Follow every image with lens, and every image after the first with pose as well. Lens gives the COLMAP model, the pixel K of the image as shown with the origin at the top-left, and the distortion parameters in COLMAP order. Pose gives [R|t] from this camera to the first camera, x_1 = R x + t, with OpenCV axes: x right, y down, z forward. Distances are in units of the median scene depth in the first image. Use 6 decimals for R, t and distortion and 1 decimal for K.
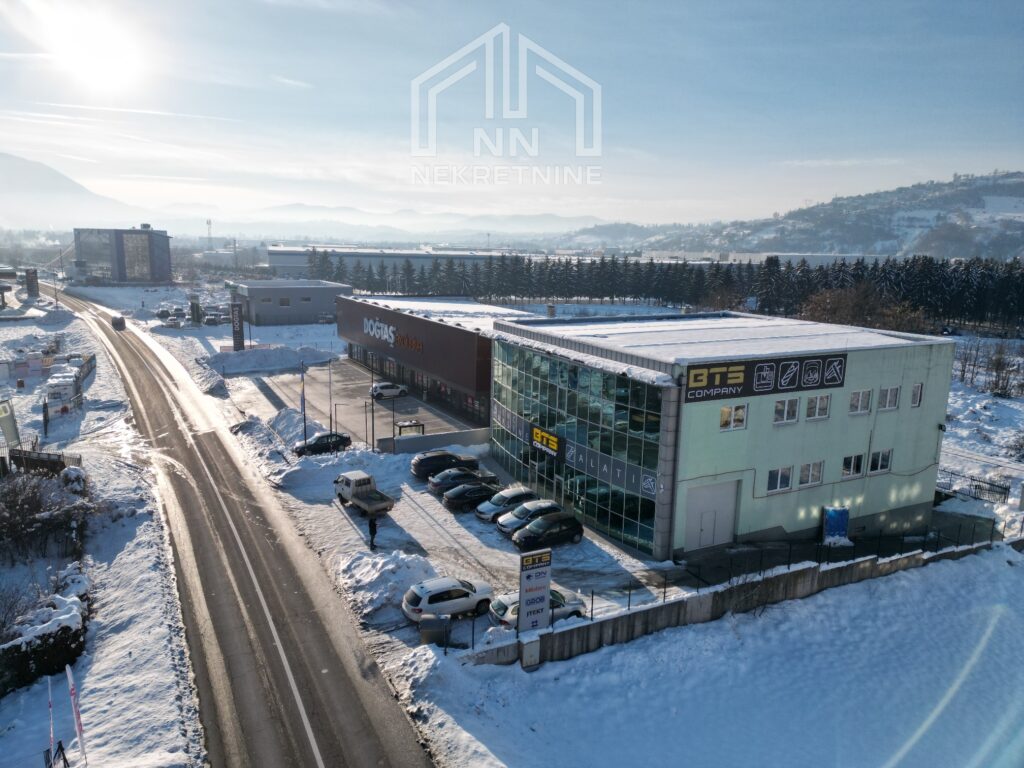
lens RADIAL K [[708.9, 0, 513.3], [0, 708.9, 381.8], [0, 0, 1]] dist [0.102068, -0.106590]
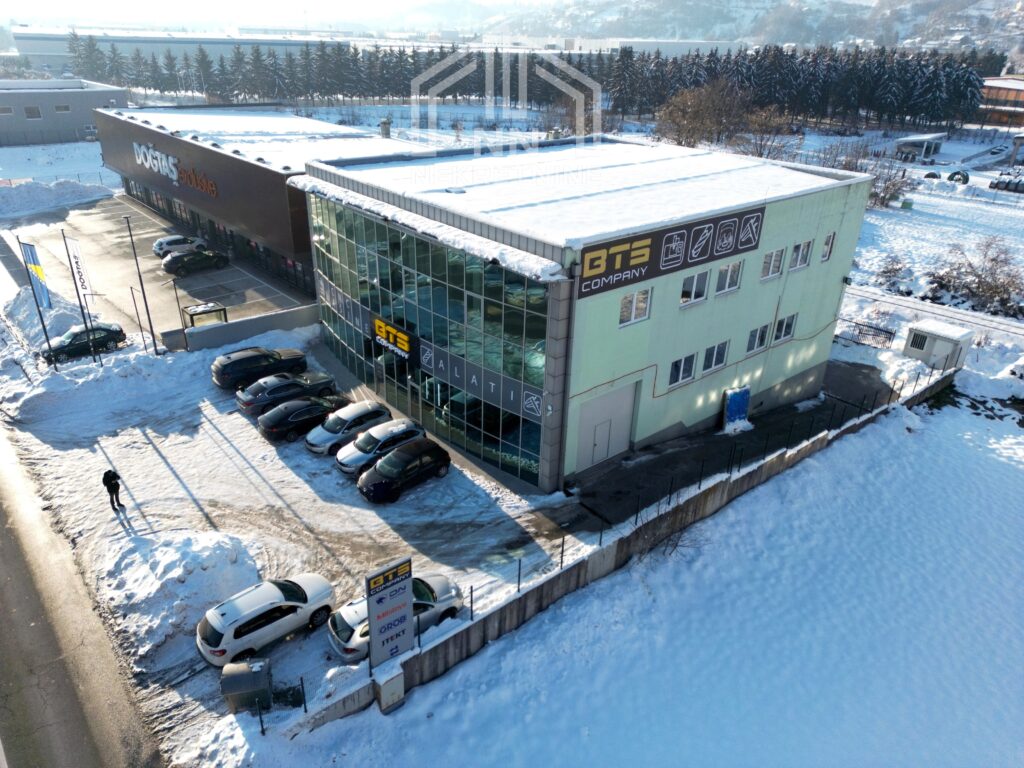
lens RADIAL K [[708.9, 0, 513.3], [0, 708.9, 381.8], [0, 0, 1]] dist [0.102068, -0.106590]
pose [[0.976907, -0.091771, 0.192951, 0.022265], [0.037342, 0.962494, 0.268720, -0.074585], [-0.210375, -0.255310, 0.943695, 0.256573]]
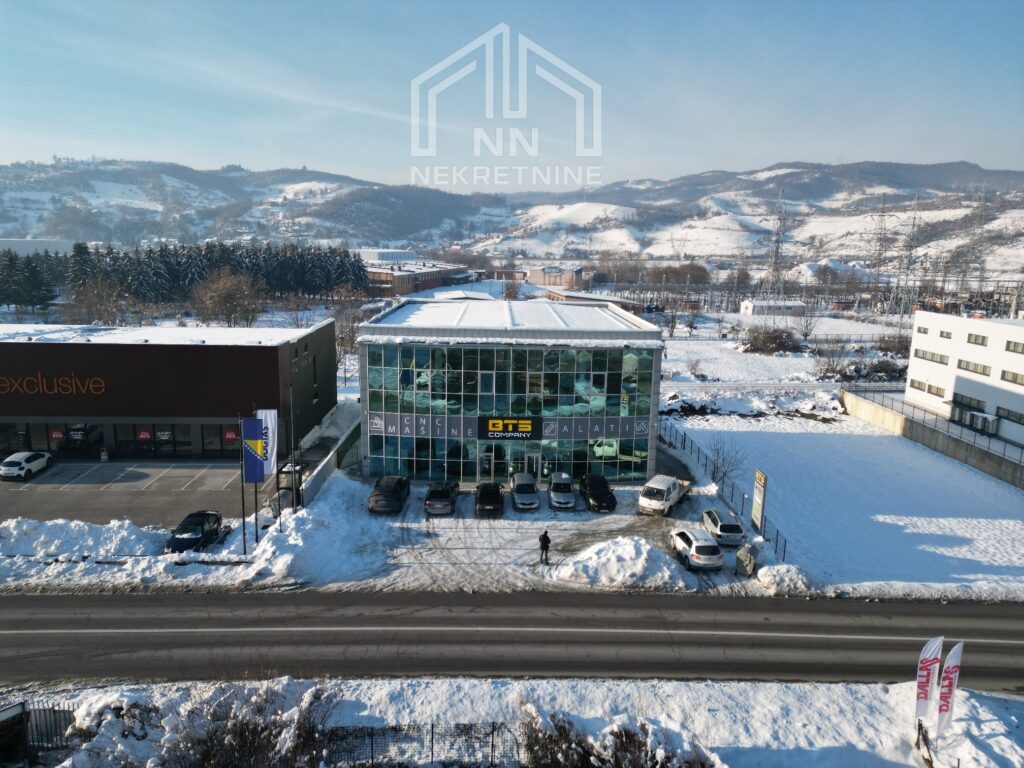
lens RADIAL K [[708.9, 0, 513.3], [0, 708.9, 381.8], [0, 0, 1]] dist [0.102068, -0.106590]
pose [[0.453315, -0.180539, 0.872876, -0.918034], [0.160864, 0.979764, 0.119104, -0.115794], [-0.876715, 0.086423, 0.473183, 0.514121]]
